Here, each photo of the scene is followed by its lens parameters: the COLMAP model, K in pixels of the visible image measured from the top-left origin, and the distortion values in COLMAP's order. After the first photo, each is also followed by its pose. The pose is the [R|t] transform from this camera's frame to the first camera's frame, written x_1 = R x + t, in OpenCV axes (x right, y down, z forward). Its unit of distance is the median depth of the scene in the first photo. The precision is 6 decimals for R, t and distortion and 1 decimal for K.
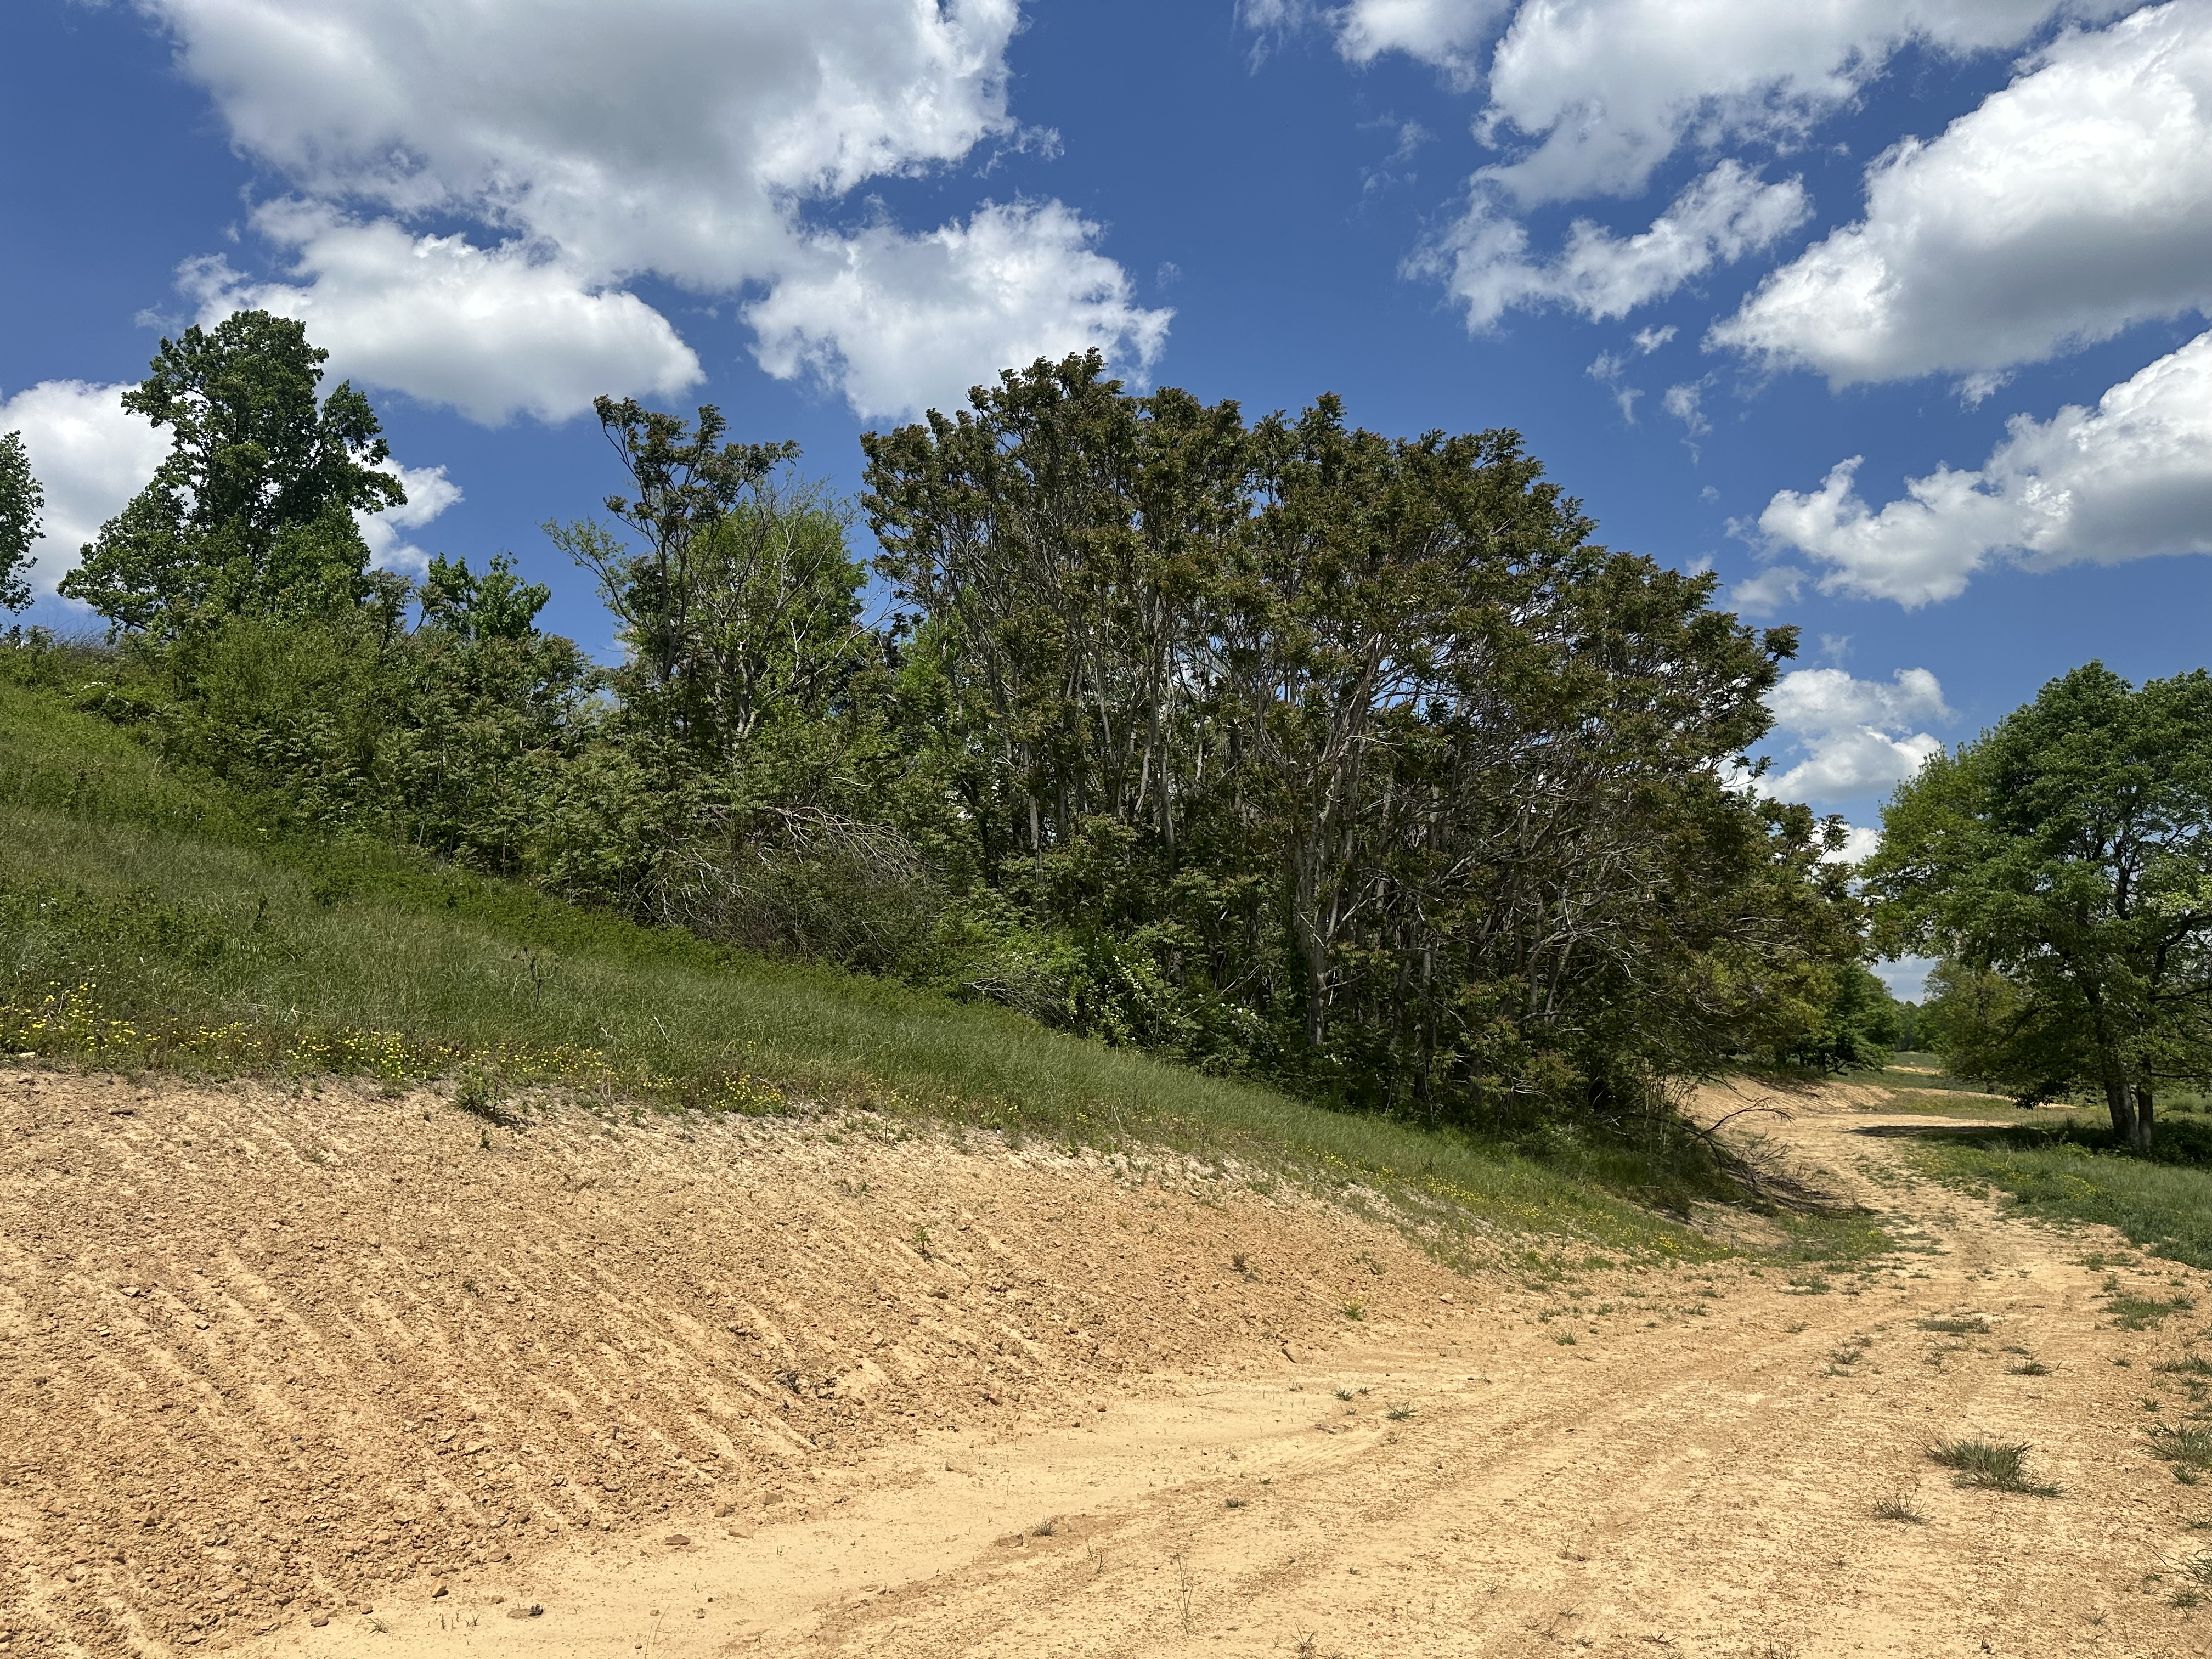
lens RADIAL K [[1528.8, 0, 1096.2], [0, 1528.8, 823.0], [0, 0, 1]] dist [0.036633, -0.044748]
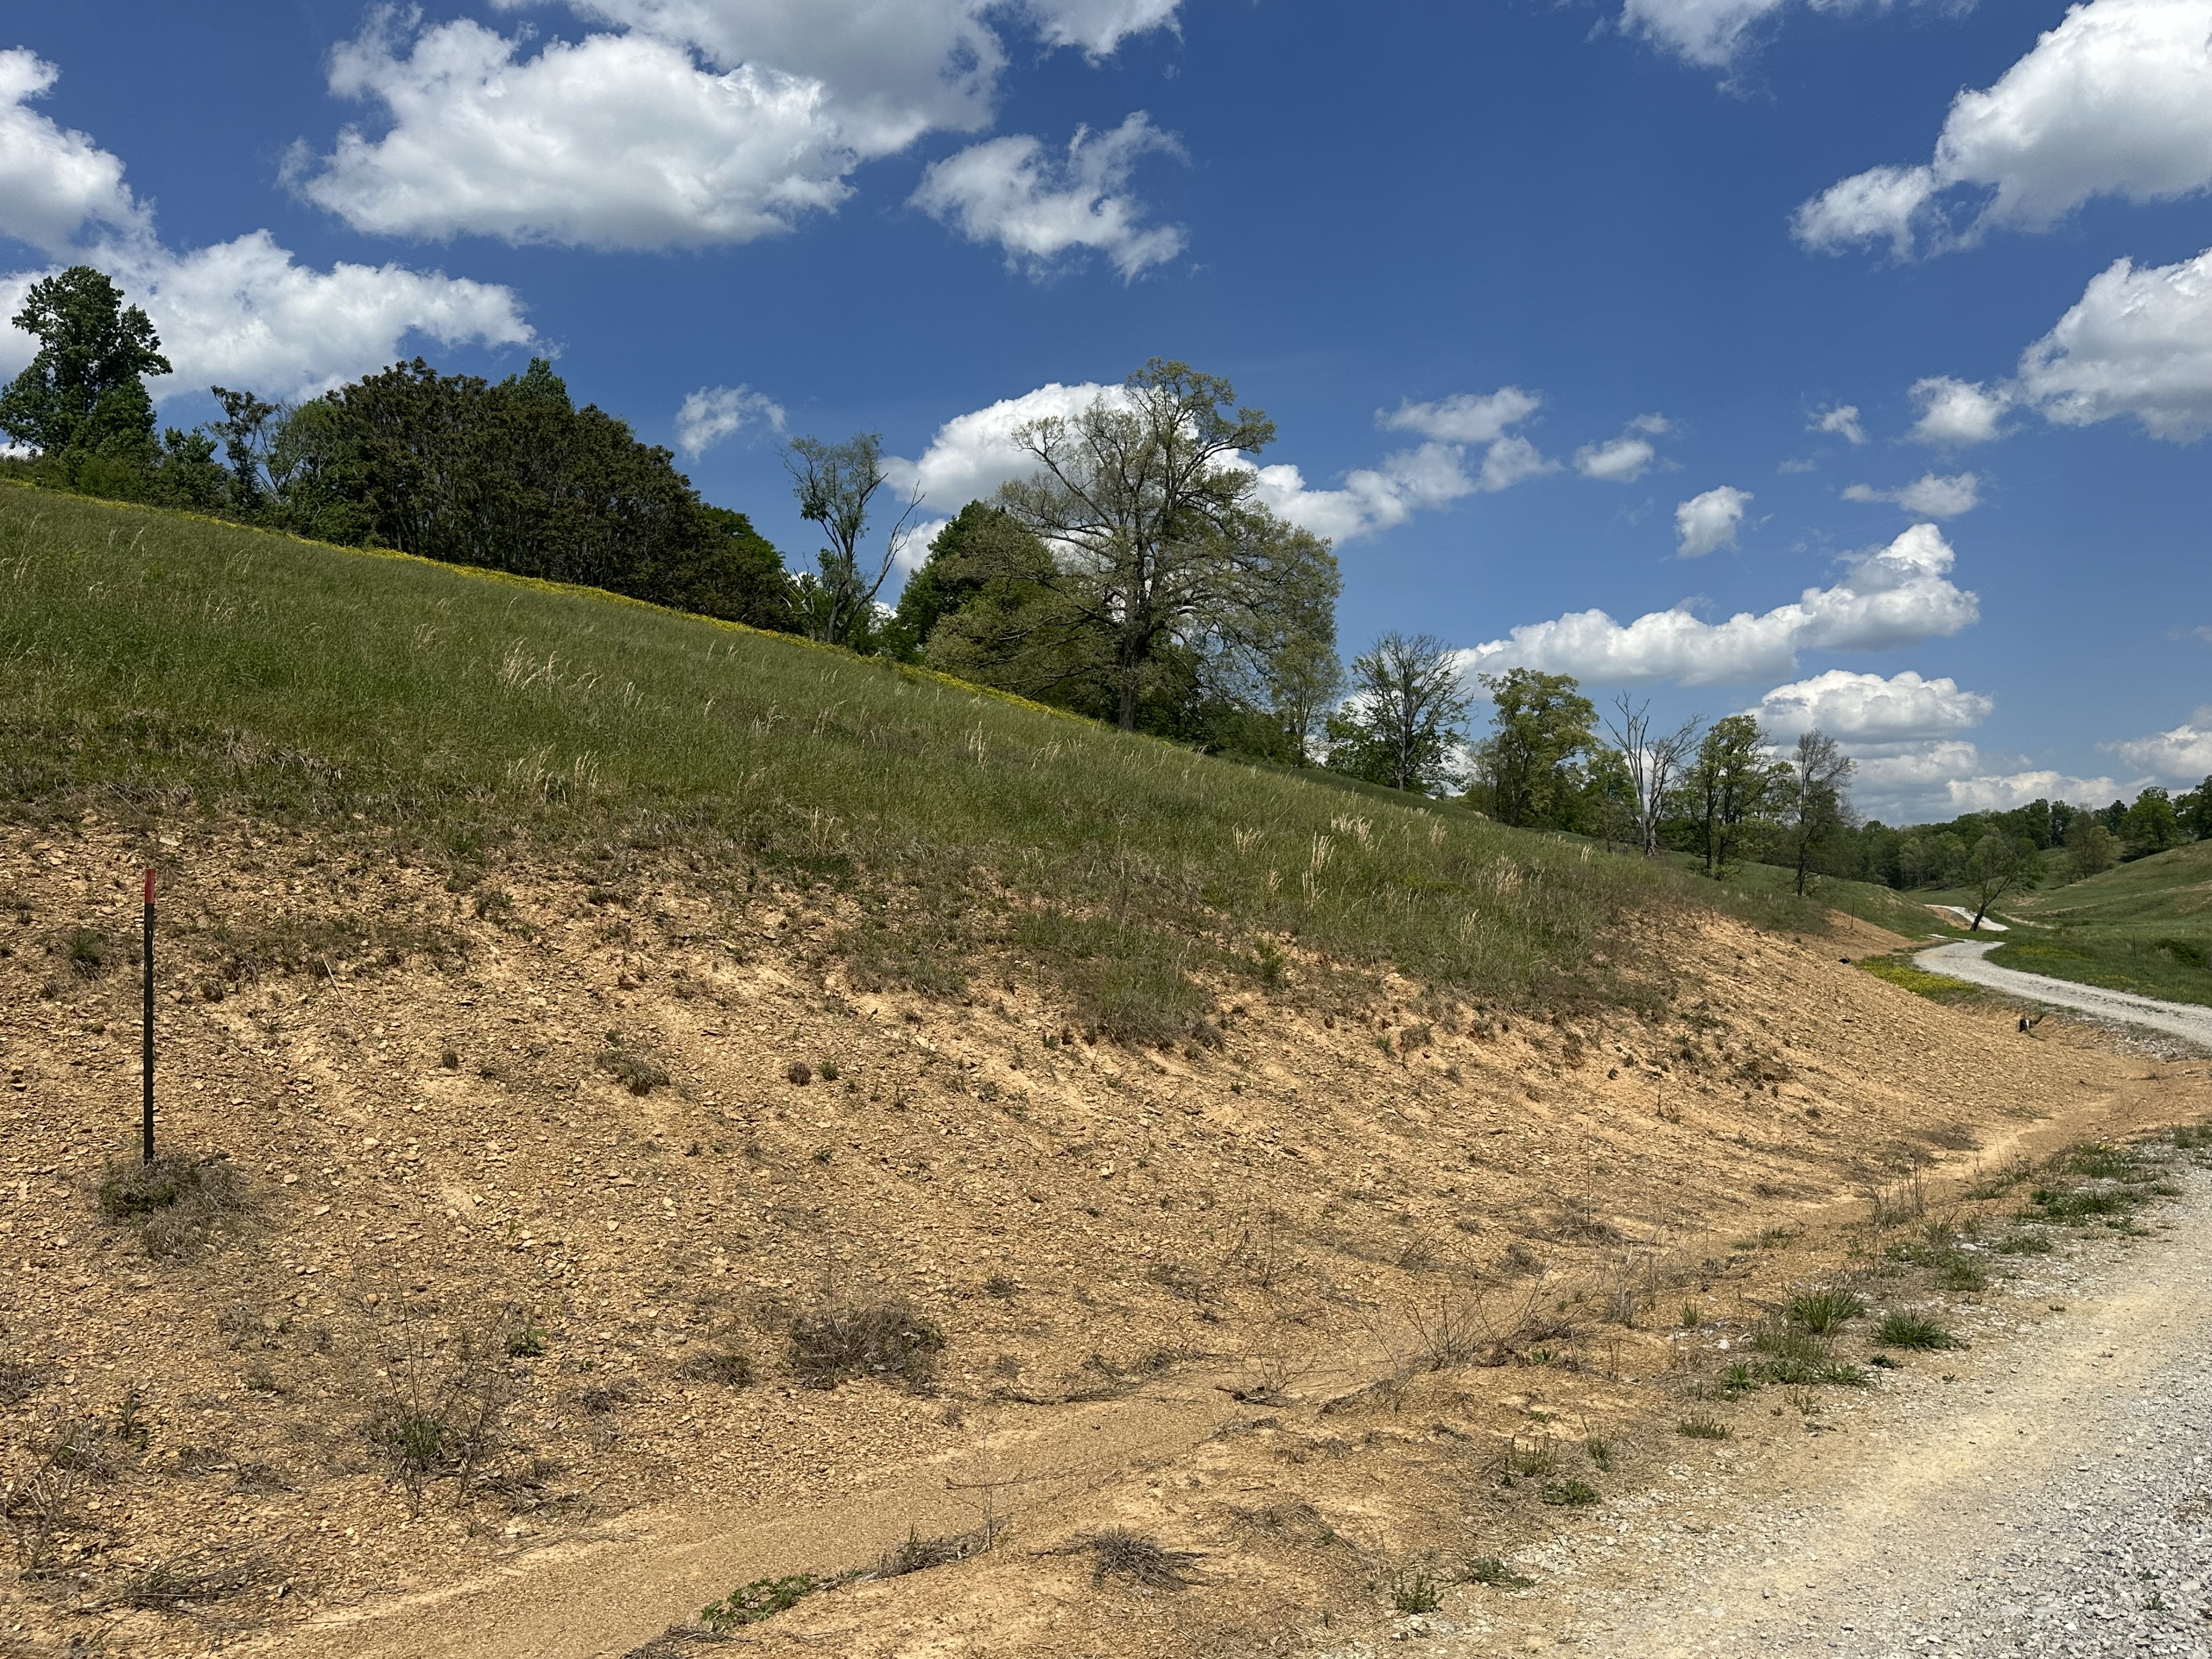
lens RADIAL K [[1682.8, 0, 1105.0], [0, 1682.8, 828.6], [0, 0, 1]] dist [-0.003720, -0.001716]
pose [[0.998865, 0.012625, 0.045927, 0.308153], [-0.018106, 0.992493, 0.120955, 0.035469], [-0.044055, -0.121649, 0.991595, -0.585505]]
